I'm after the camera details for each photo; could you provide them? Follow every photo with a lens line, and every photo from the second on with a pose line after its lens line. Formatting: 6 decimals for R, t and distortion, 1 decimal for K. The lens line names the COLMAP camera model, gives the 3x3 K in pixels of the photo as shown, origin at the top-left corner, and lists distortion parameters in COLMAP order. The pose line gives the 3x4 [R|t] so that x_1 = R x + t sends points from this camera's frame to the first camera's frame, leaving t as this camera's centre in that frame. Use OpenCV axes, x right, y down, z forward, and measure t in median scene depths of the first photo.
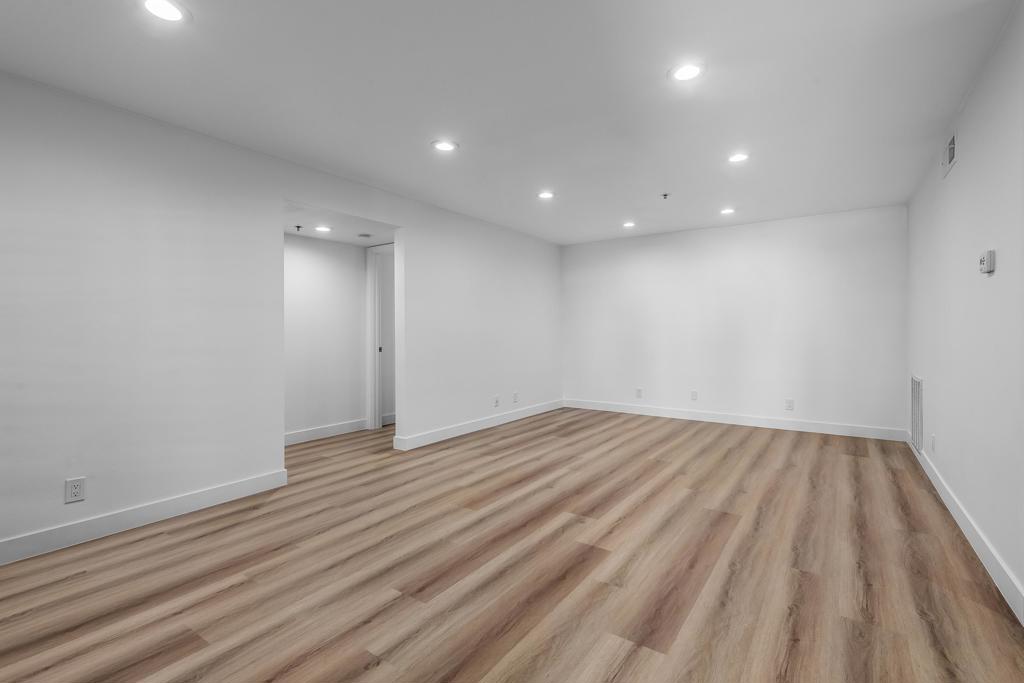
lens RADIAL K [[461.5, 0, 501.7], [0, 461.5, 335.5], [0, 0, 1]] dist [0.004622, 0.000088]
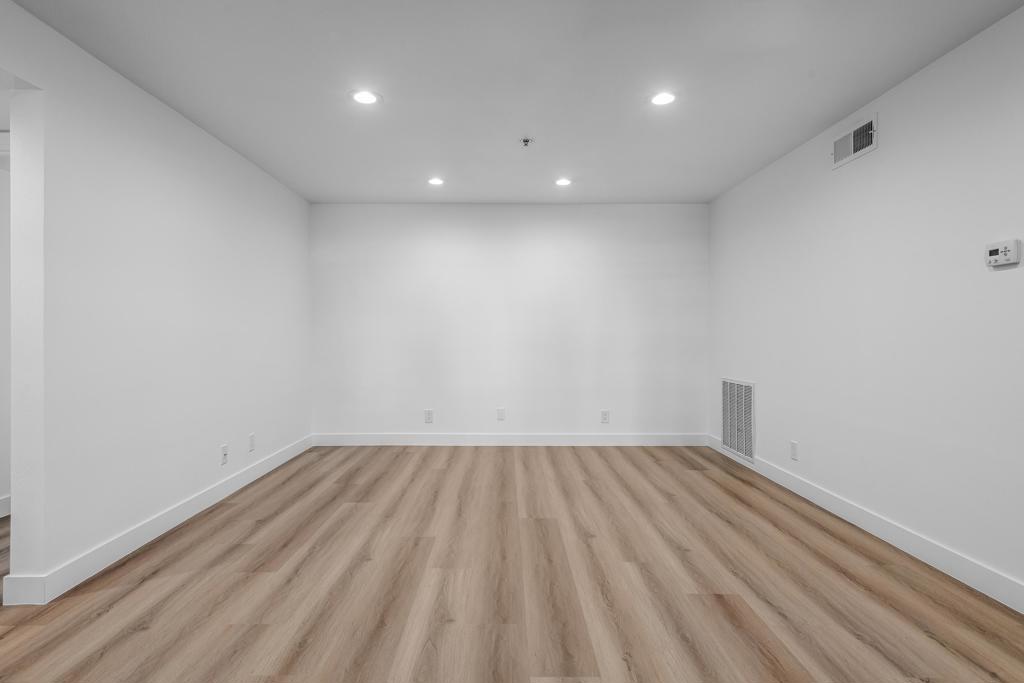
lens RADIAL K [[543.3, 0, 489.3], [0, 543.3, 330.9], [0, 0, 1]] dist [0.015849, -0.004058]
pose [[0.820187, 0.004229, 0.572081, -0.238115], [0.004615, 0.999891, -0.014007, 0.004068], [-0.572078, 0.014129, 0.820078, 0.494675]]
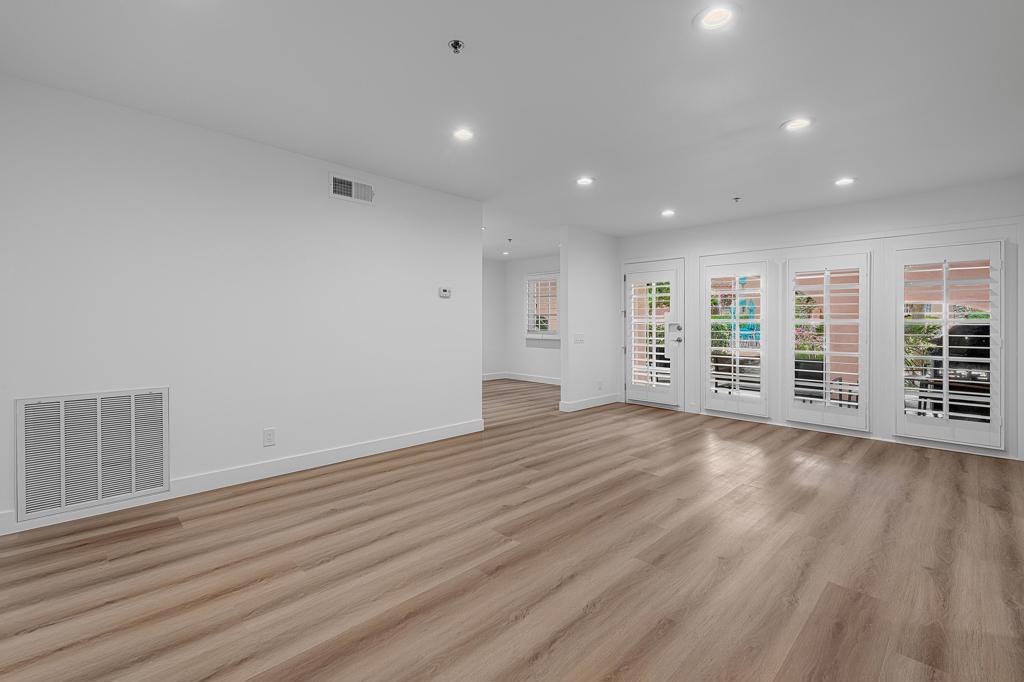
lens RADIAL K [[461.5, 0, 495.0], [0, 461.5, 316.2], [0, 0, 1]] dist [0.004622, 0.000088]
pose [[-0.986522, -0.001192, 0.163622, 0.341509], [-0.002765, 0.999952, -0.009390, -0.015006], [-0.163603, -0.009715, -0.986478, 2.119300]]
